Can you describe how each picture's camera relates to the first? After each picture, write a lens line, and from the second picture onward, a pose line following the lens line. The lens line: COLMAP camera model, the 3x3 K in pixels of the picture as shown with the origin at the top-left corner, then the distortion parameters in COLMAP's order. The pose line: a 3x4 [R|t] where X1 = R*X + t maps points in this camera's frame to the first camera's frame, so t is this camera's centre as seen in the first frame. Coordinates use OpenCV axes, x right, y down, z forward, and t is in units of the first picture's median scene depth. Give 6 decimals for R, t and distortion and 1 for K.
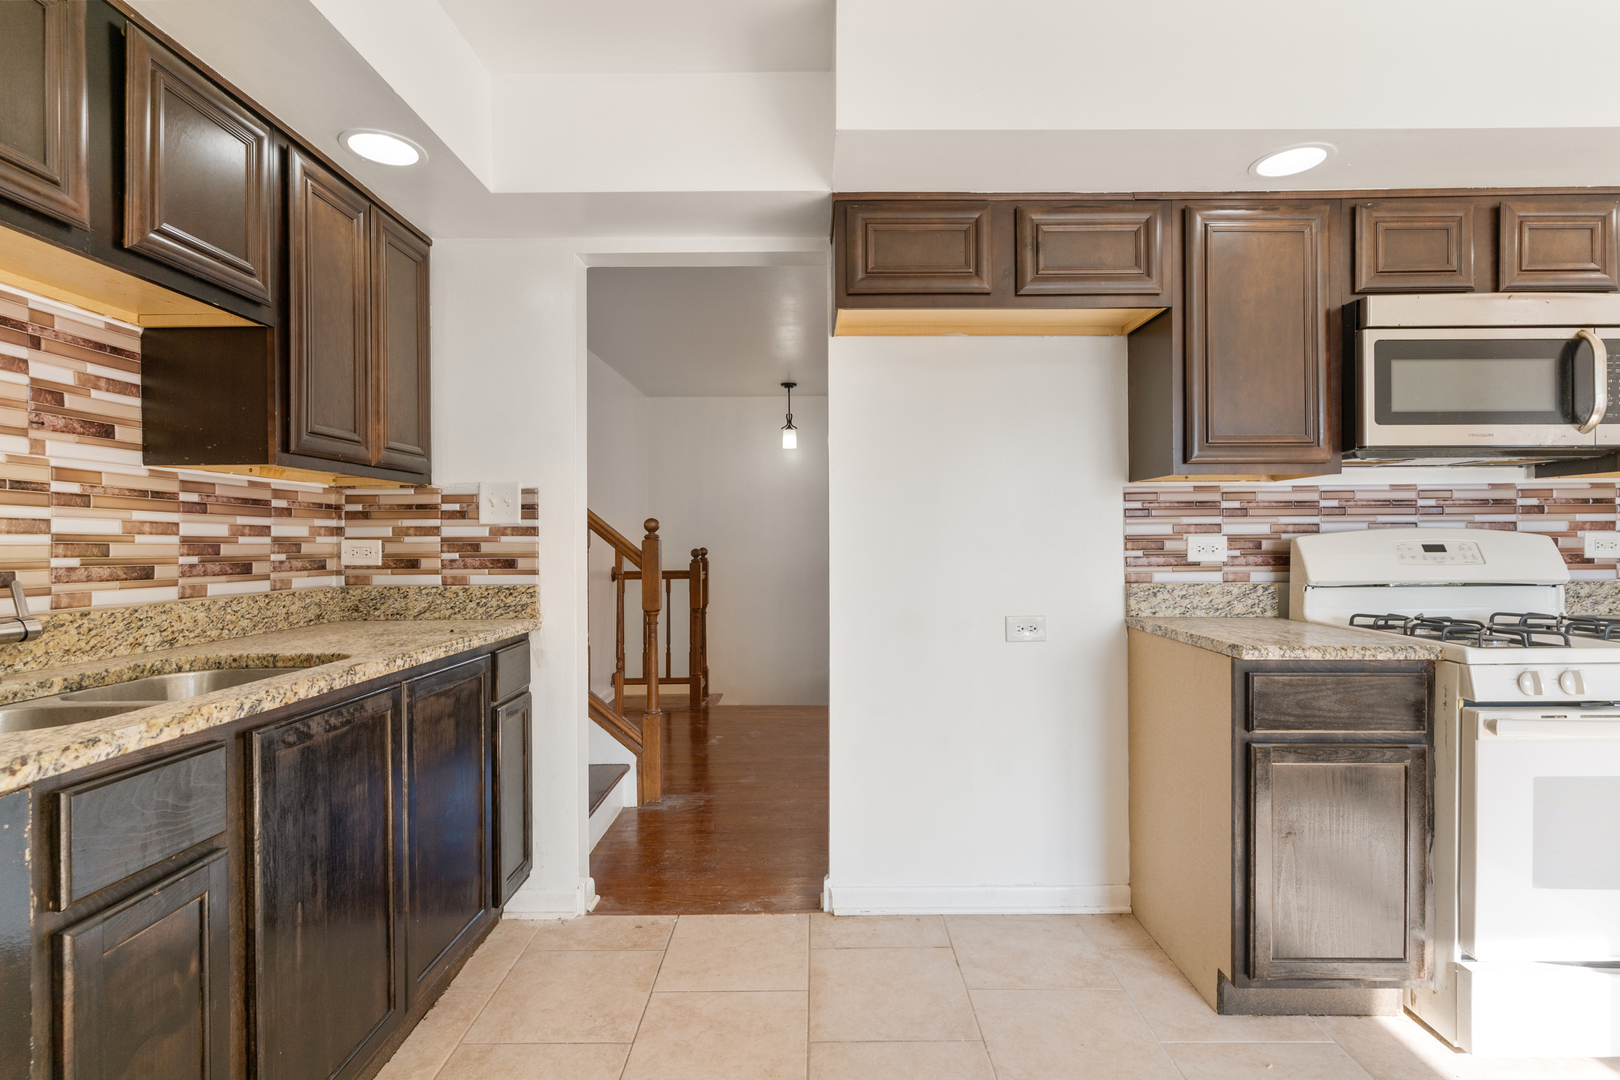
lens RADIAL K [[766.8, 0, 809.5], [0, 766.8, 539.5], [0, 0, 1]] dist [0.003500, -0.000387]
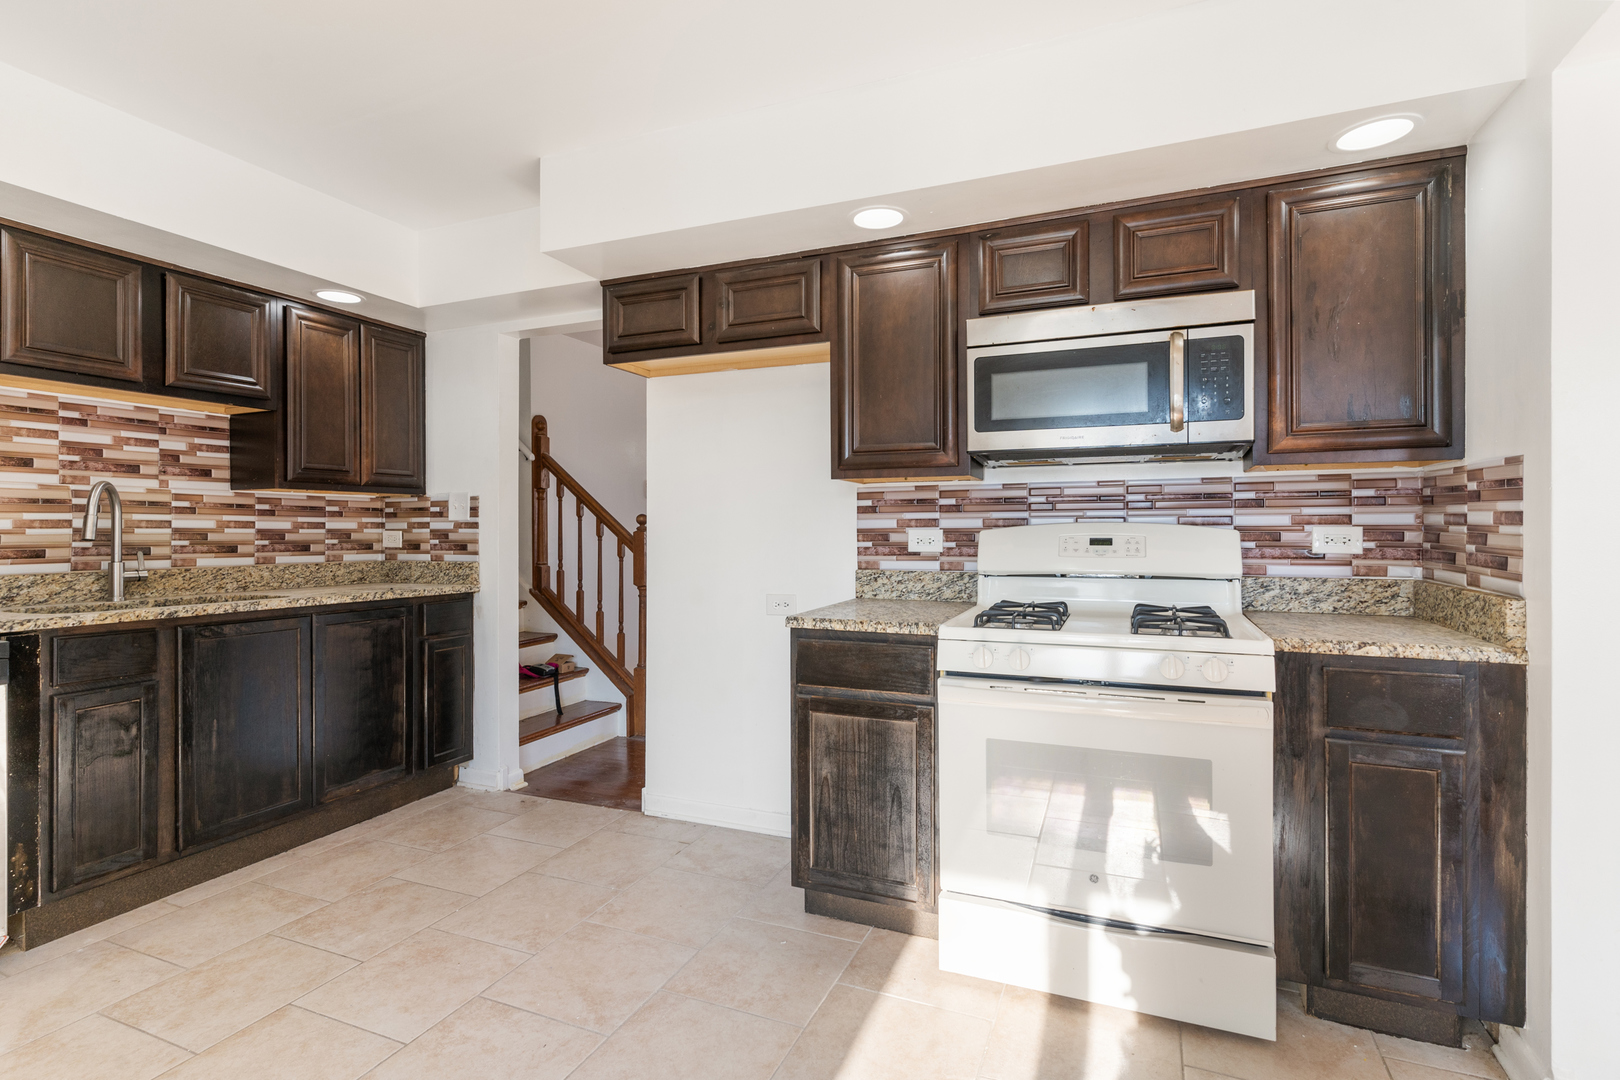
lens RADIAL K [[766.8, 0, 803.6], [0, 766.8, 530.2], [0, 0, 1]] dist [0.003500, -0.000387]
pose [[0.925408, 0.002442, -0.378965, 0.837327], [-0.001741, 0.999996, 0.002191, -0.006048], [0.378969, -0.001368, 0.925408, -0.132233]]
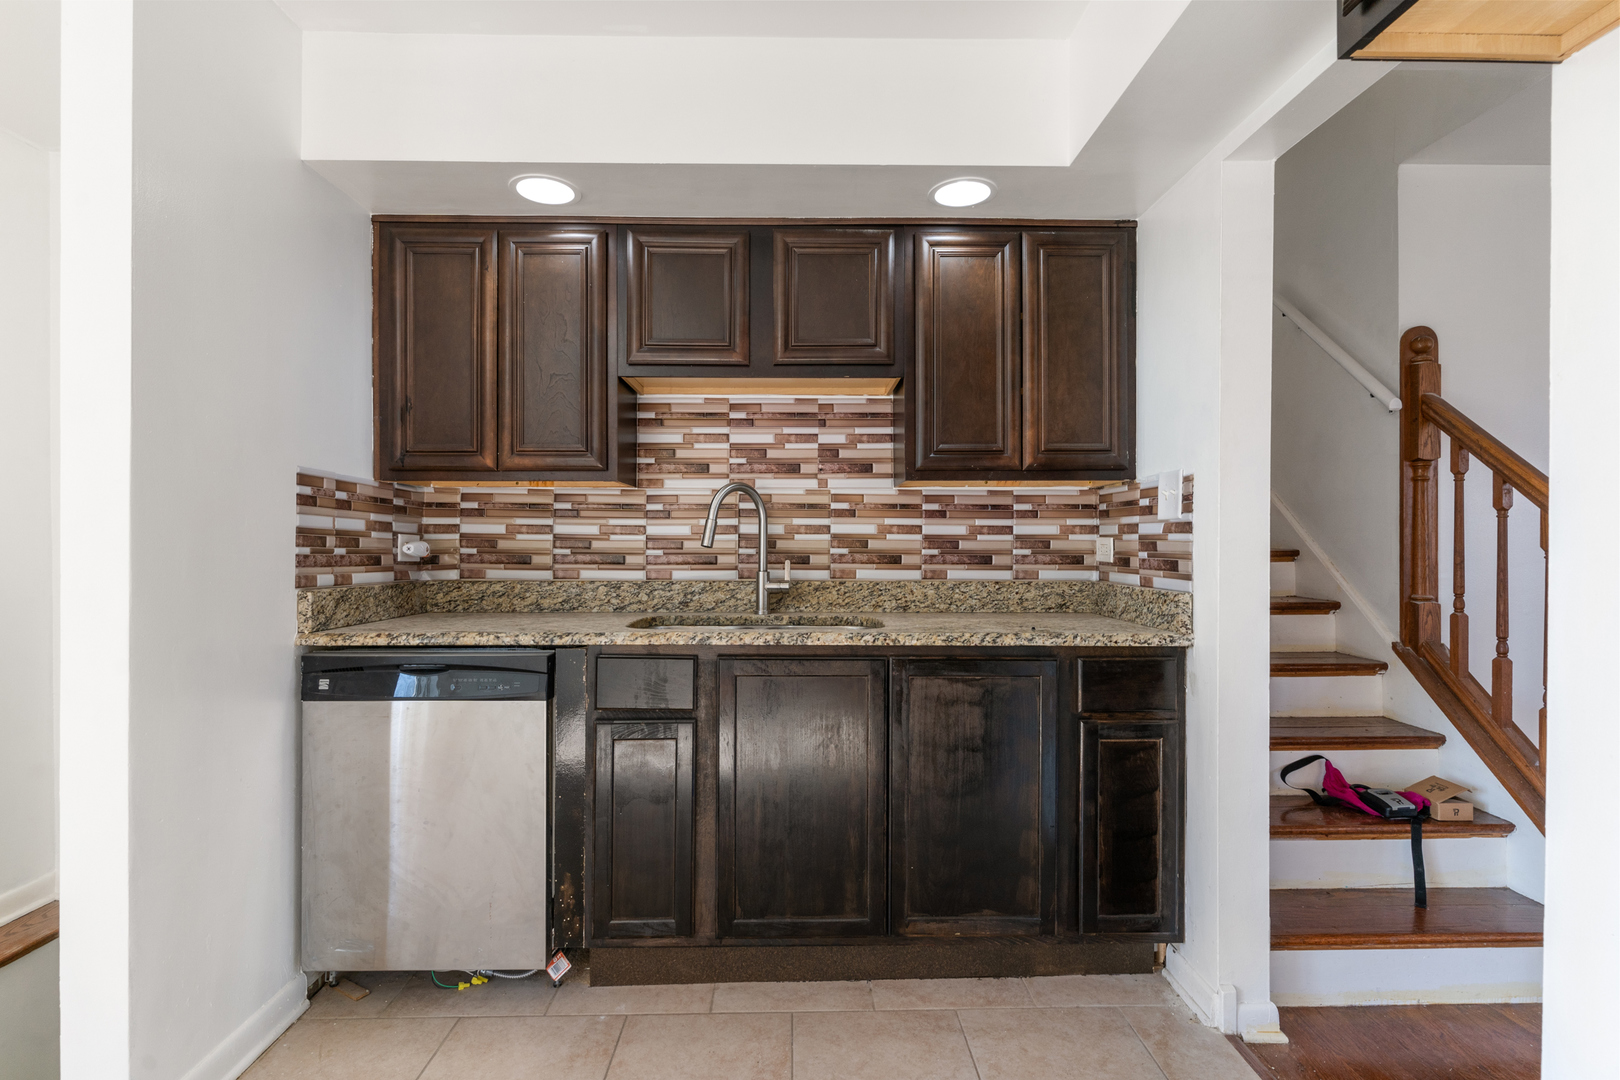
lens RADIAL K [[766.8, 0, 818.1], [0, 766.8, 545.7], [0, 0, 1]] dist [0.003500, -0.000387]
pose [[0.041696, 0.011945, -0.999059, 0.475931], [-0.000066, 0.999929, 0.011952, -0.000976], [0.999130, -0.000433, 0.041693, 0.612972]]
